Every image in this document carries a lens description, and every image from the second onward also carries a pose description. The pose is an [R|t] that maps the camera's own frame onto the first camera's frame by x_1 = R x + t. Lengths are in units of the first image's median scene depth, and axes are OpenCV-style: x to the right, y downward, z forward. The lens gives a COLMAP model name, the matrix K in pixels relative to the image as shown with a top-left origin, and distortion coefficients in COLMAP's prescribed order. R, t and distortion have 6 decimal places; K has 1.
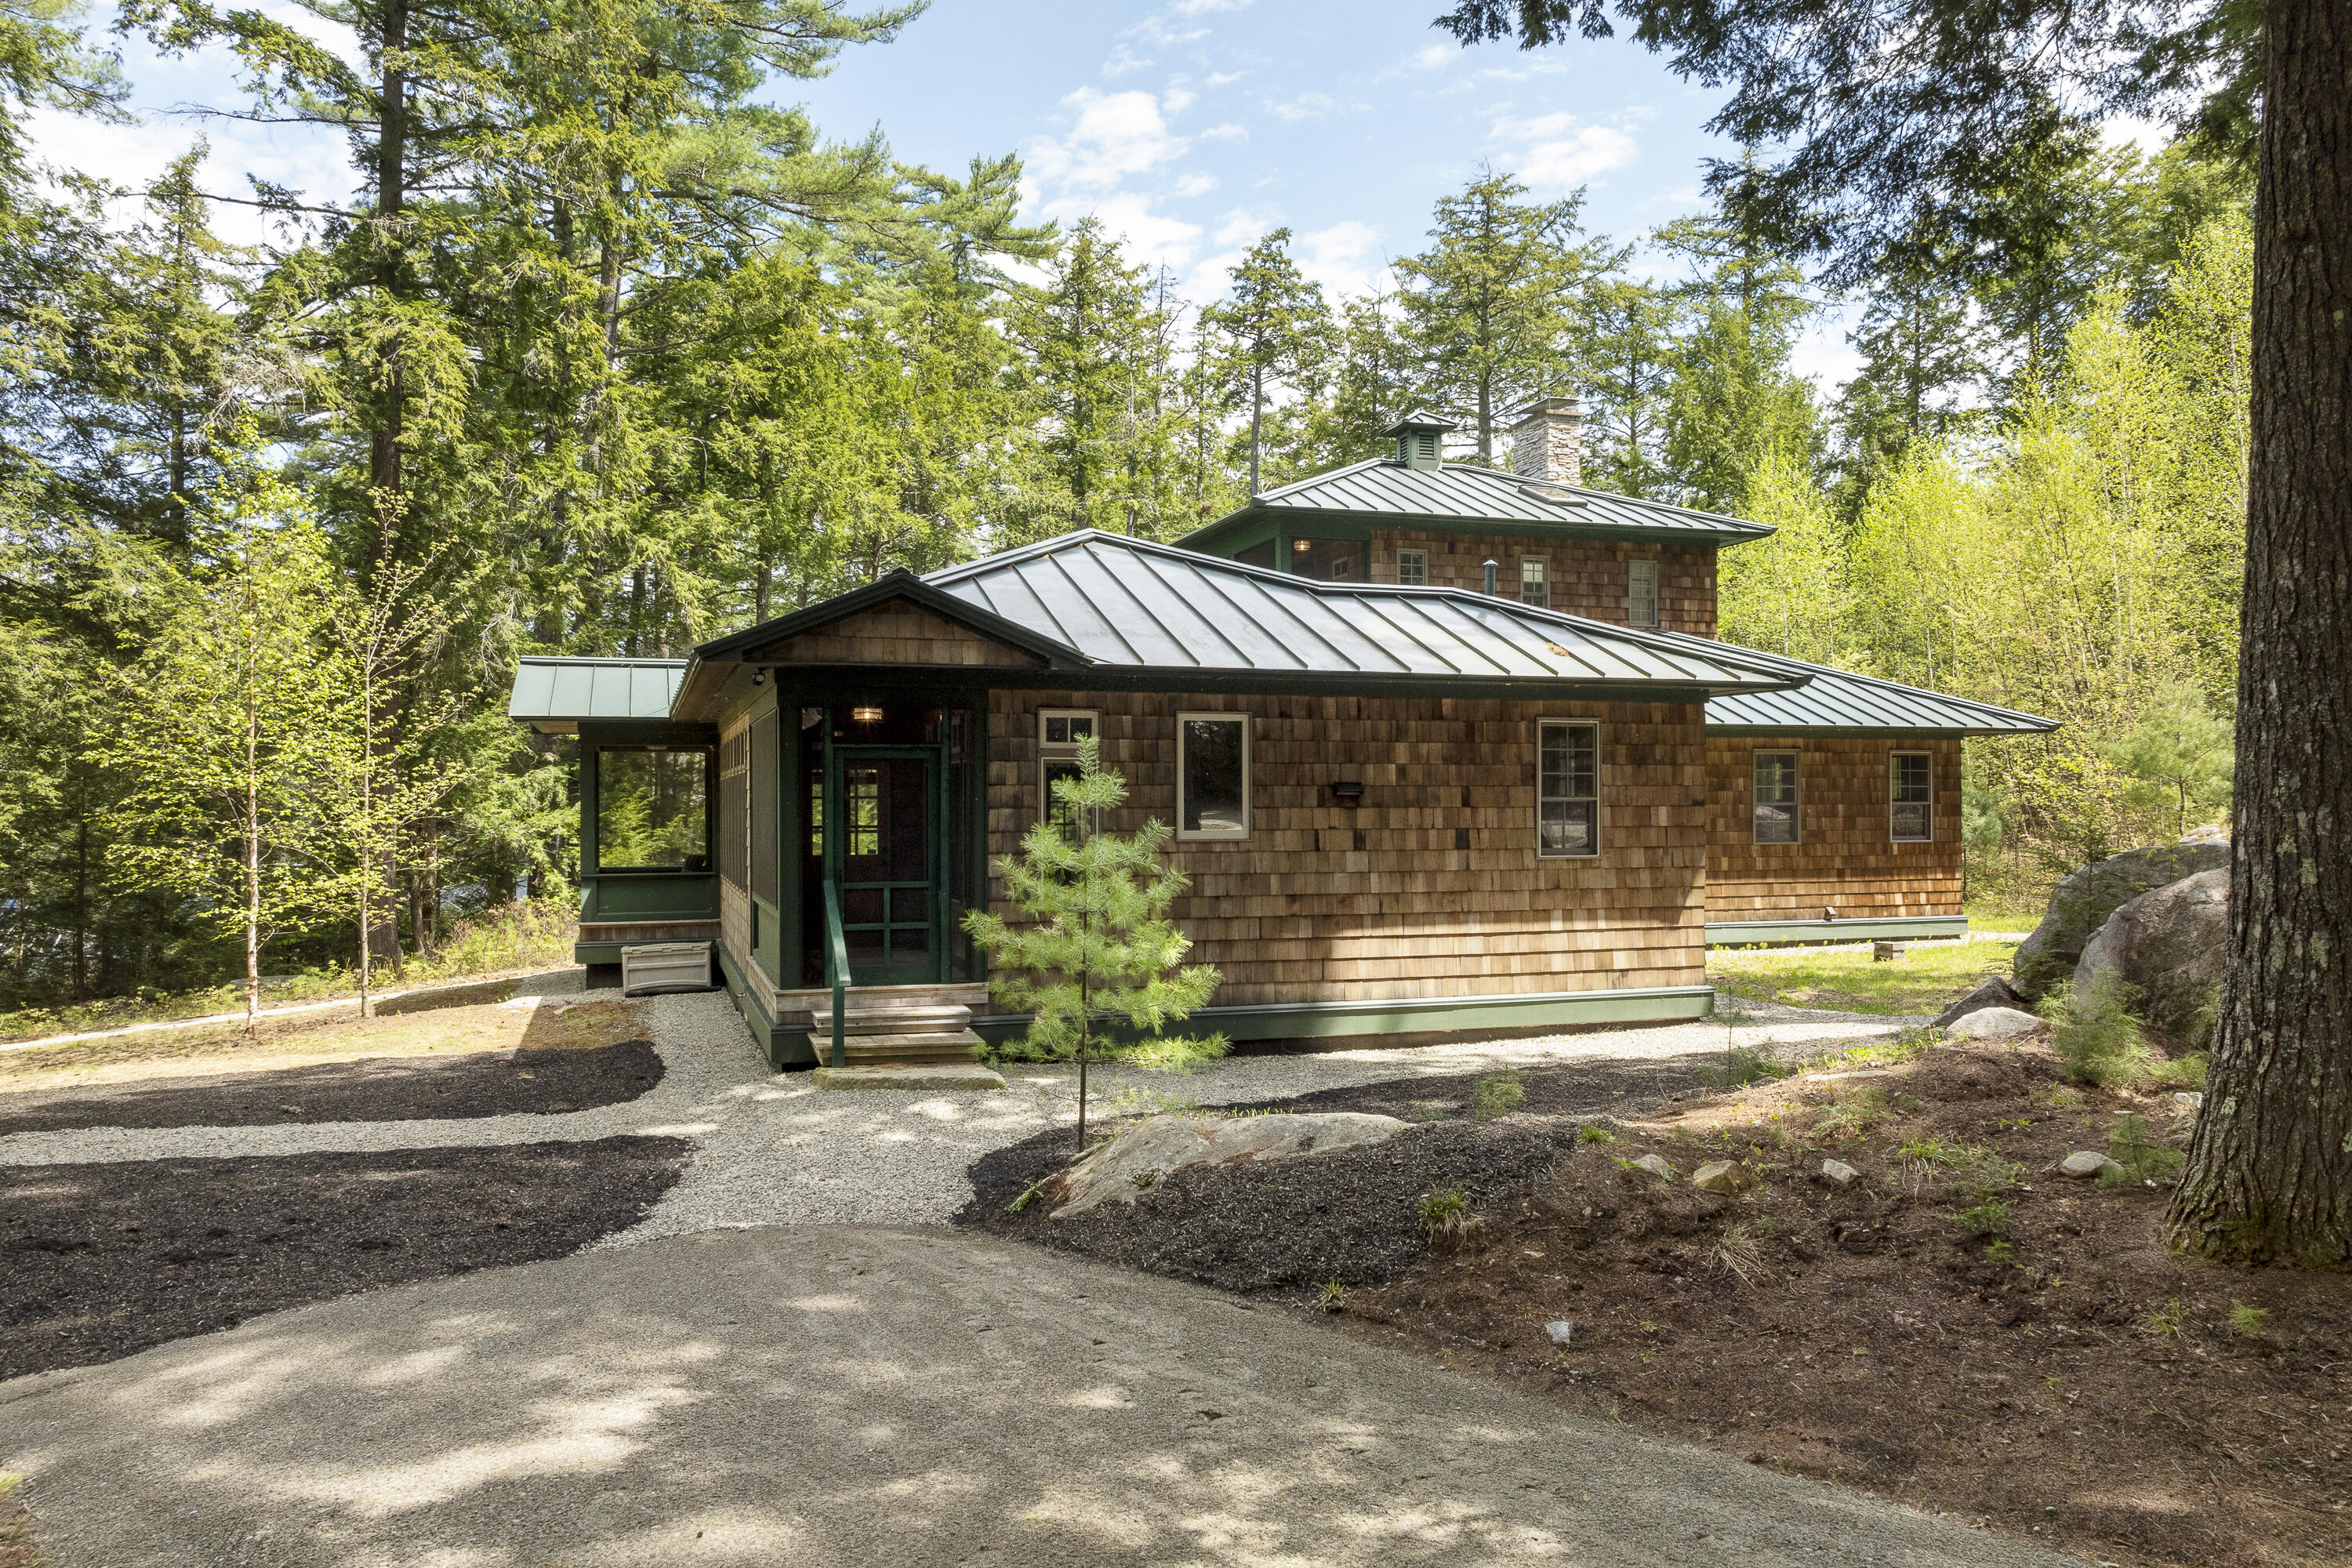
lens RADIAL K [[1638.3, 0, 1182.0], [0, 1638.3, 785.5], [0, 0, 1]] dist [-0.002916, 0.008598]
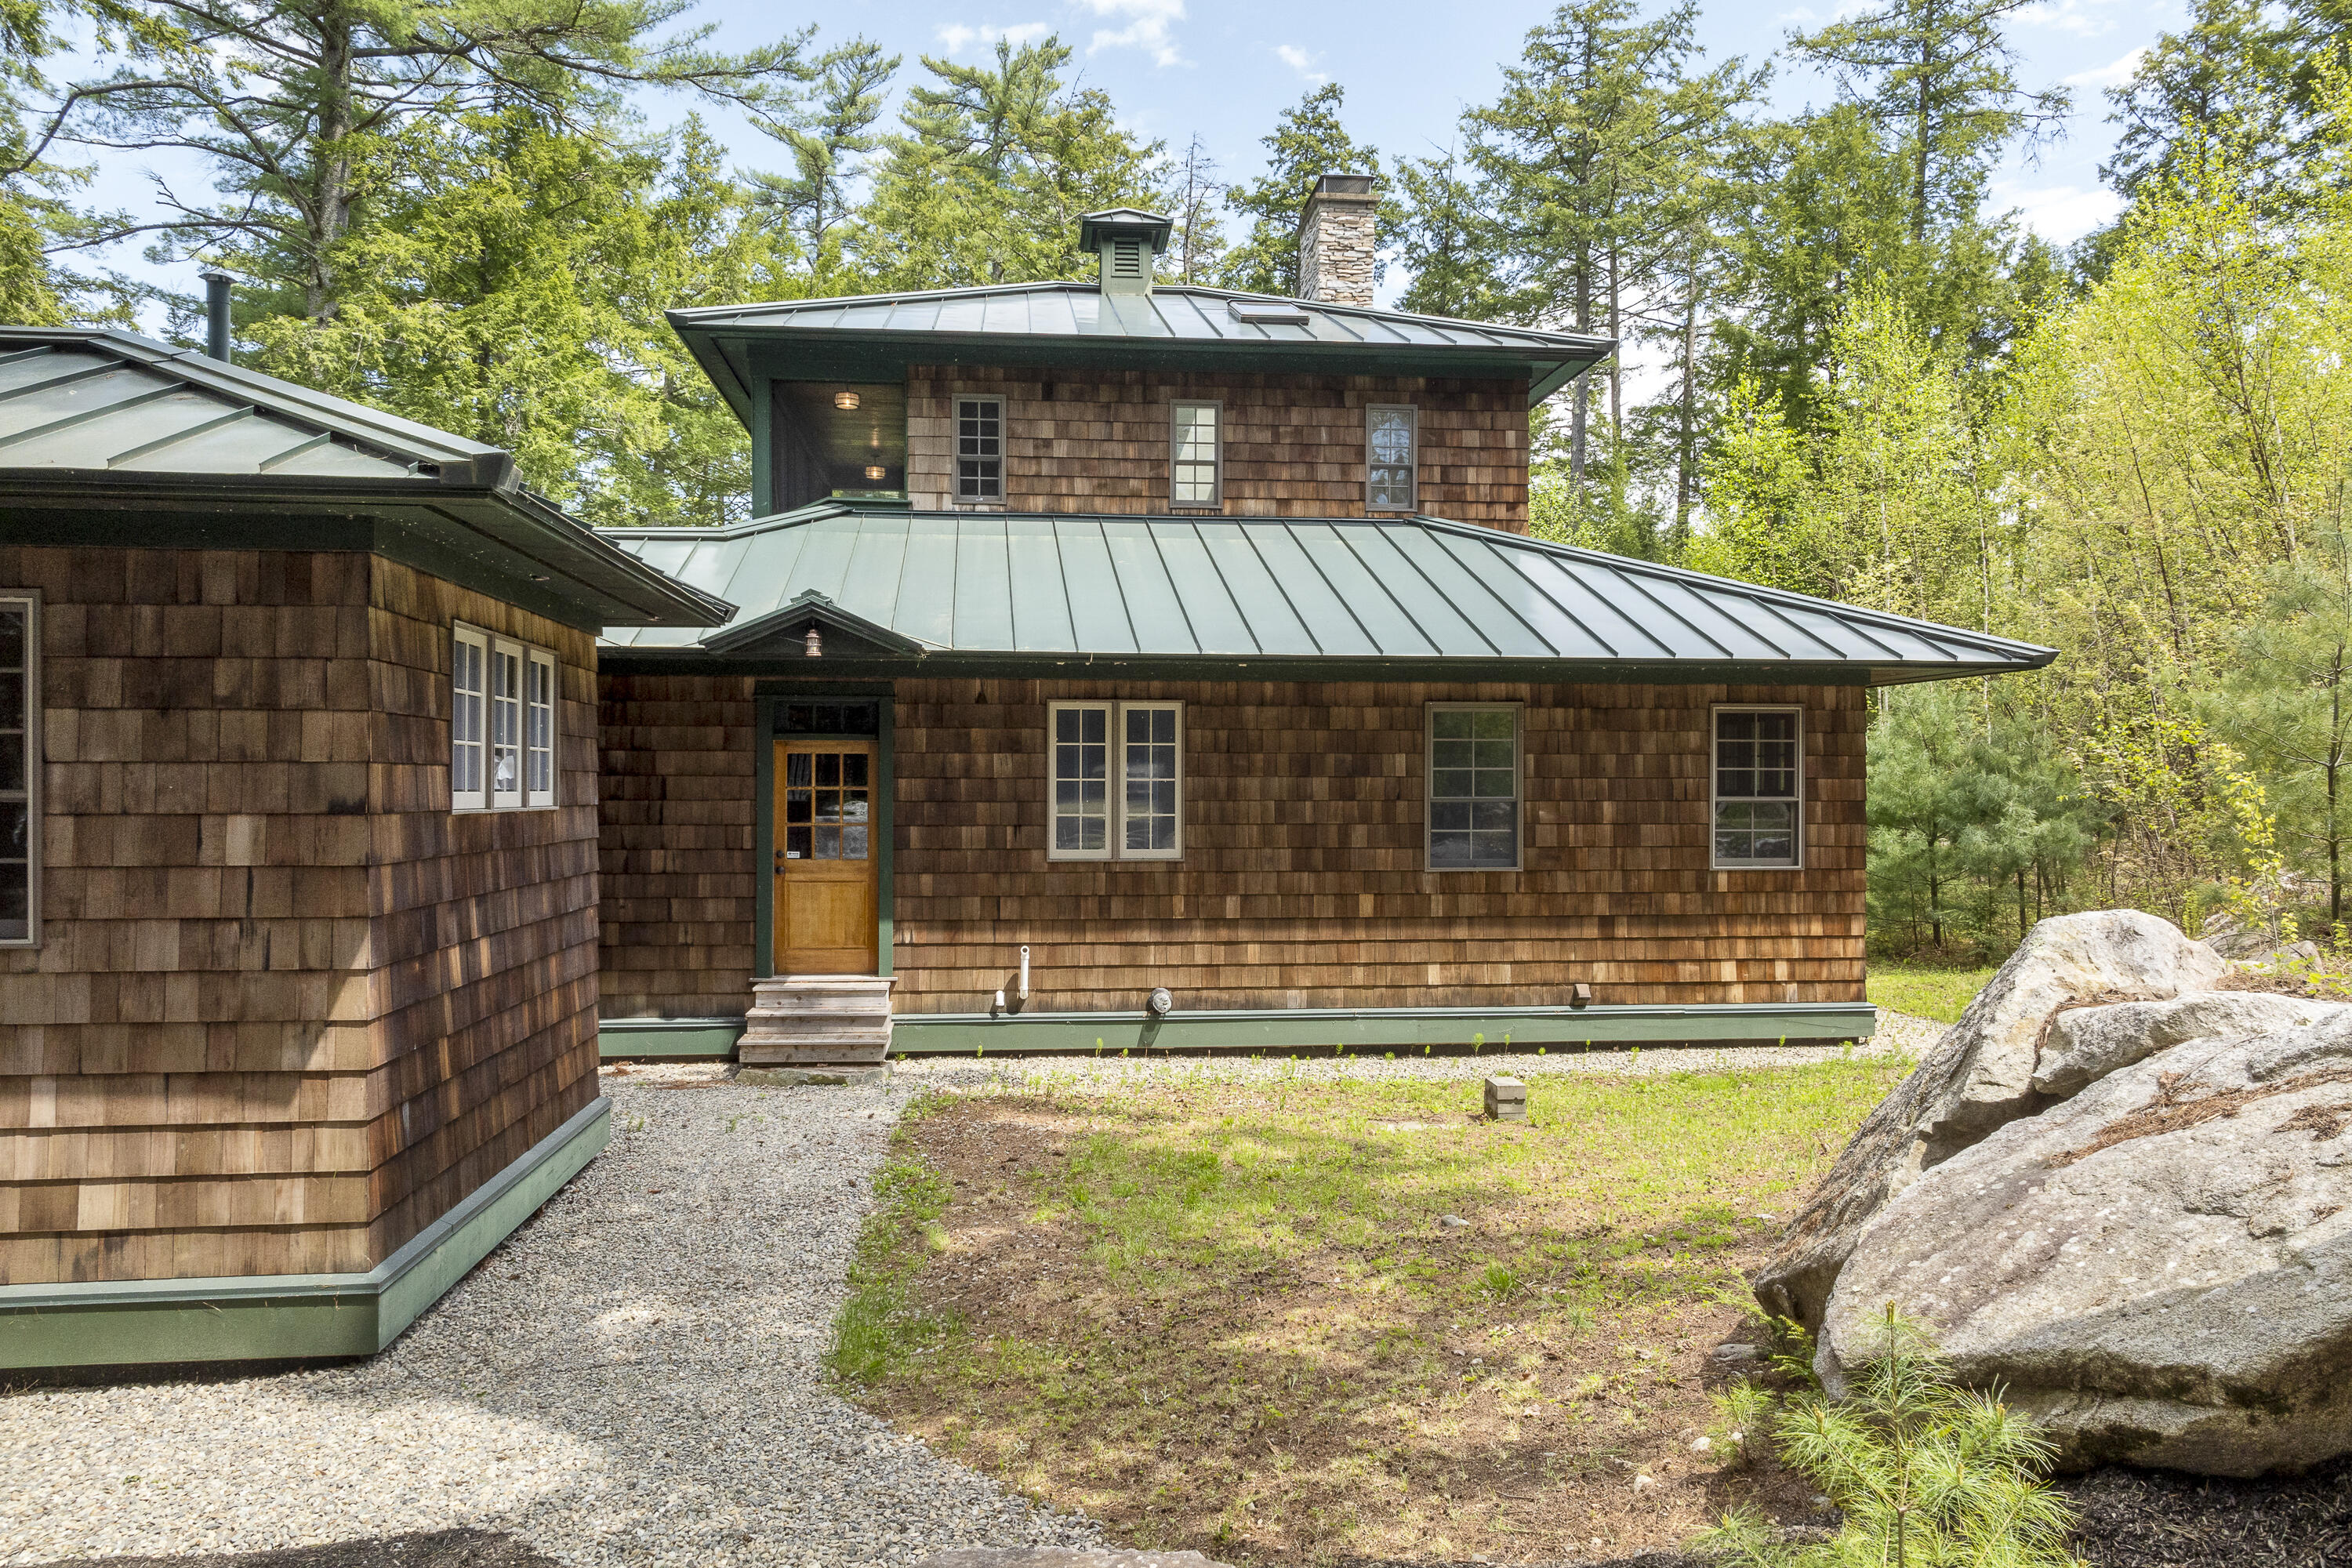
lens RADIAL K [[1638.3, 0, 1178.4], [0, 1638.3, 785.4], [0, 0, 1]] dist [-0.002916, 0.008598]
pose [[0.977121, 0.005643, -0.212607, 0.169086], [-0.003234, 0.999927, 0.011678, 0.000034], [0.212657, -0.010723, 0.977068, 0.188546]]
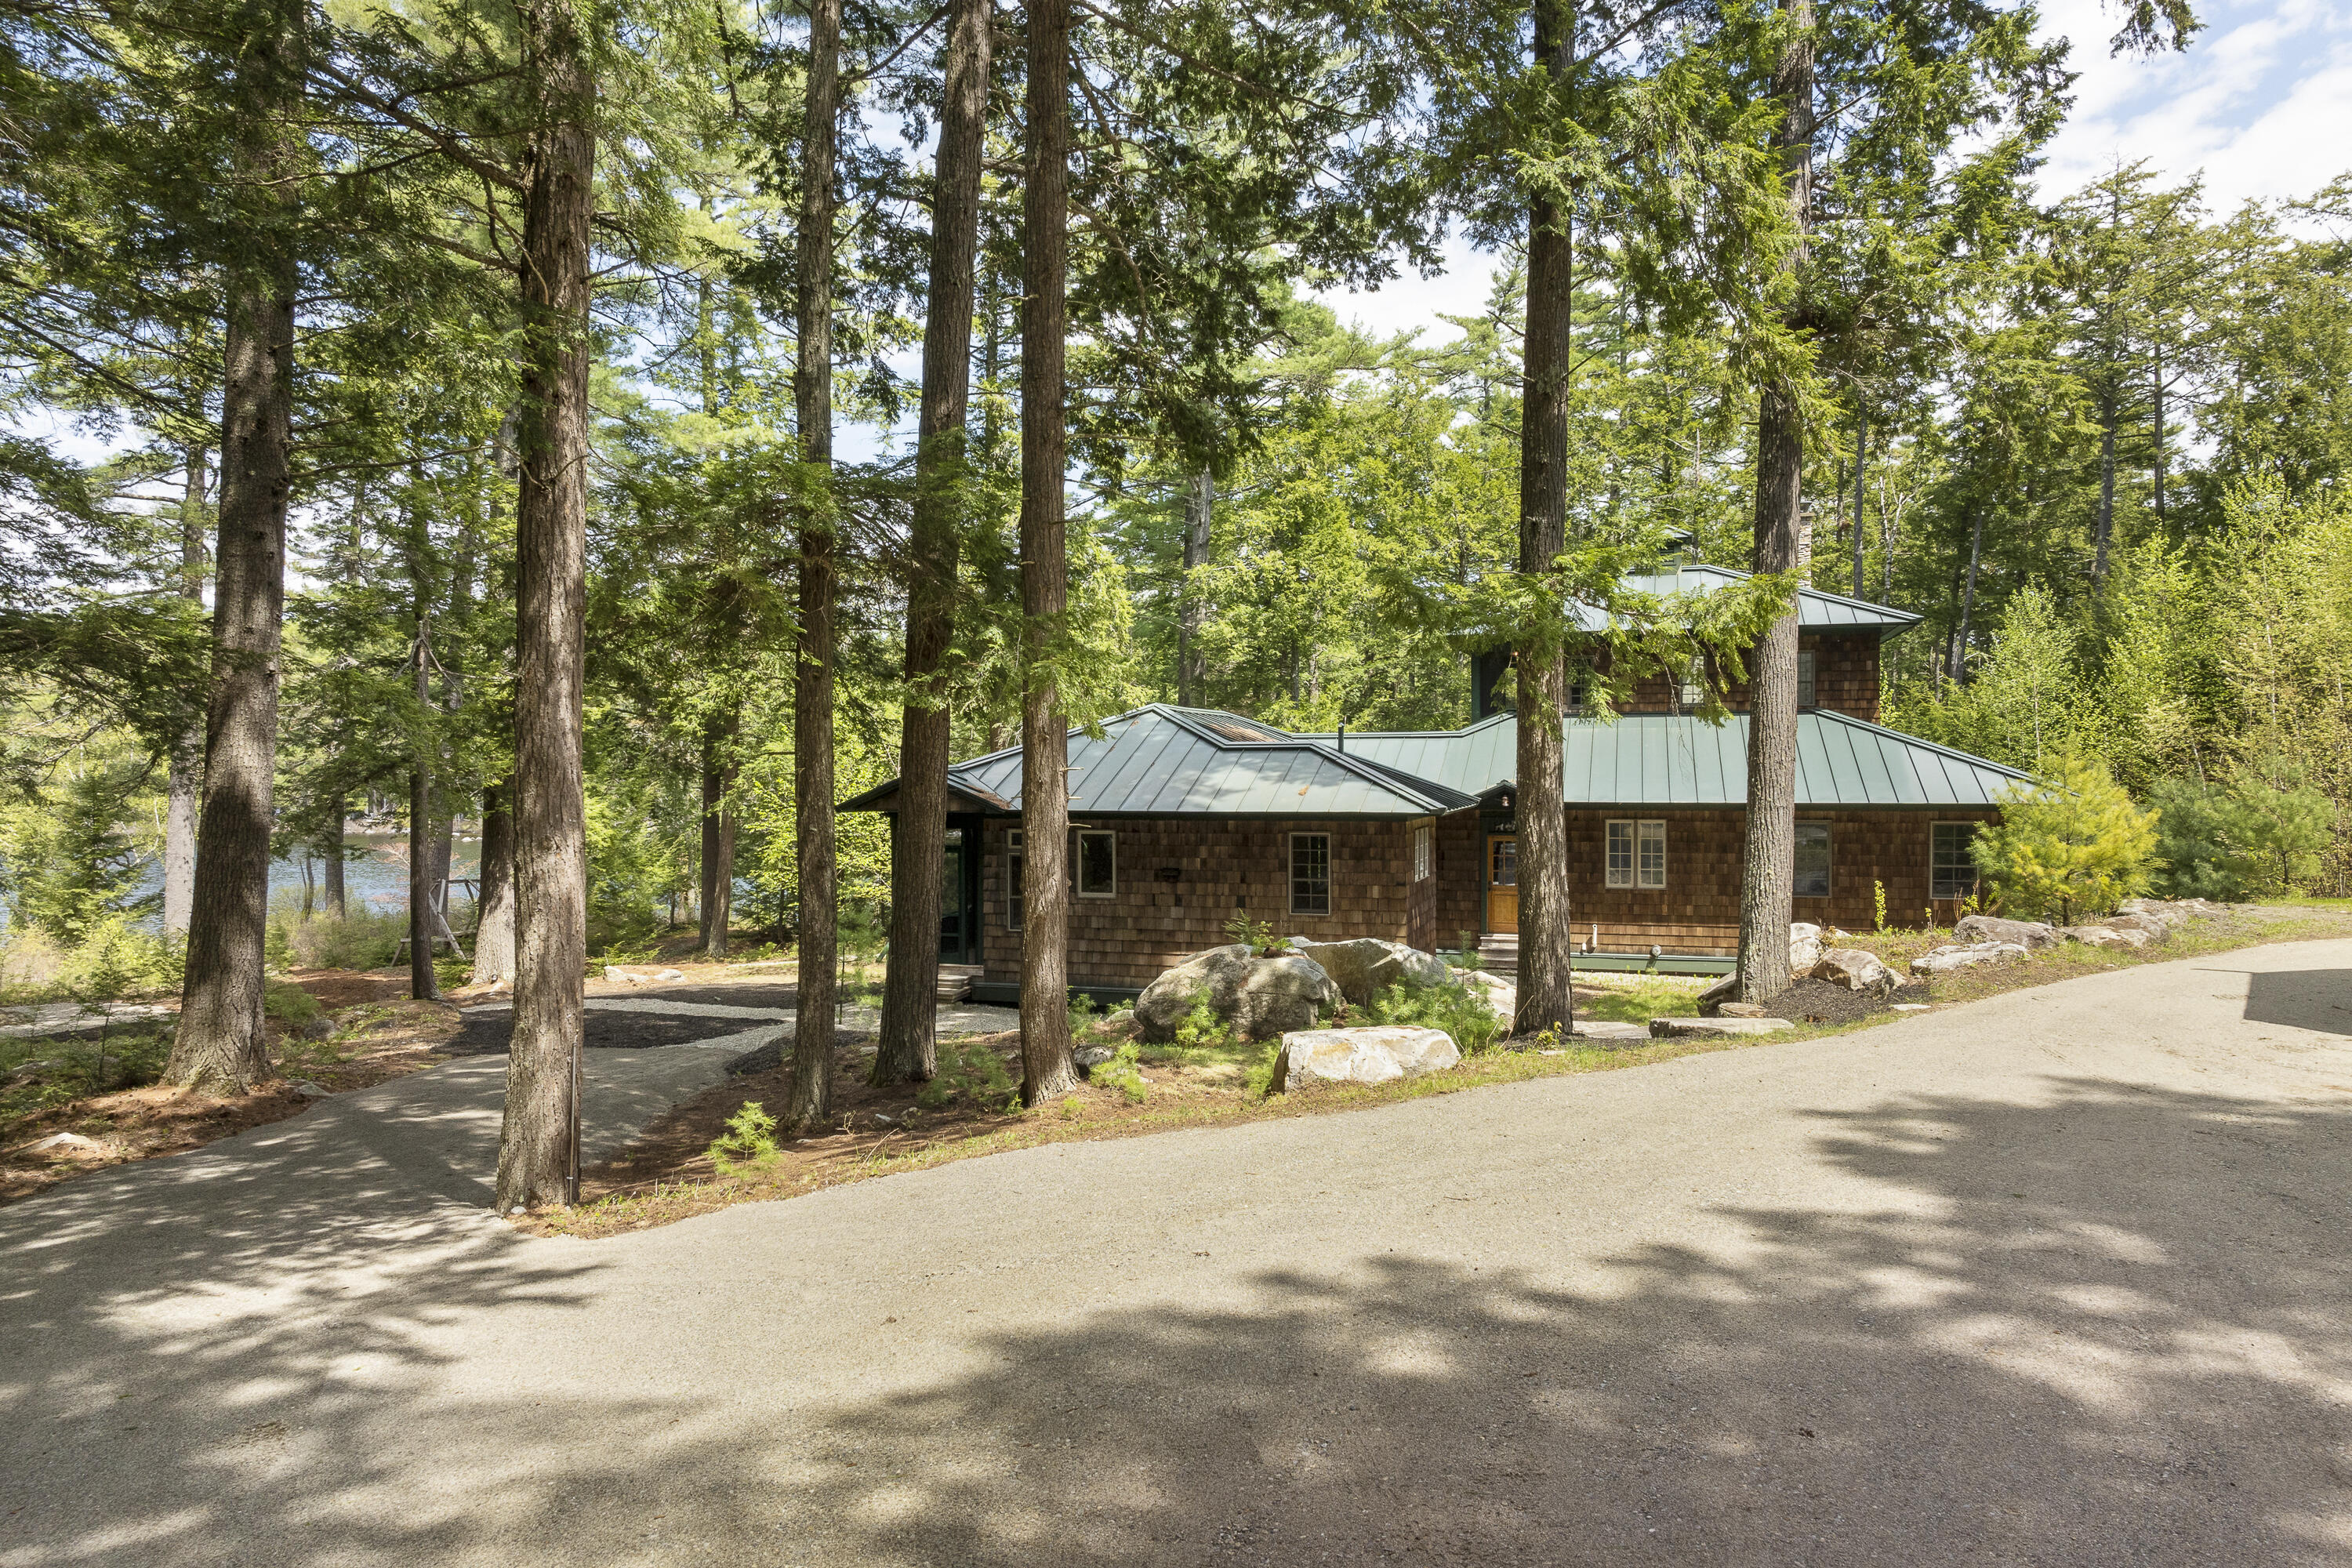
lens RADIAL K [[1638.3, 0, 1166.1], [0, 1638.3, 784.2], [0, 0, 1]] dist [-0.002916, 0.008598]
pose [[0.816754, 0.007483, -0.576937, 0.300219], [0.007654, 0.999687, 0.023801, -0.036335], [0.576935, -0.023855, 0.816442, -0.124809]]
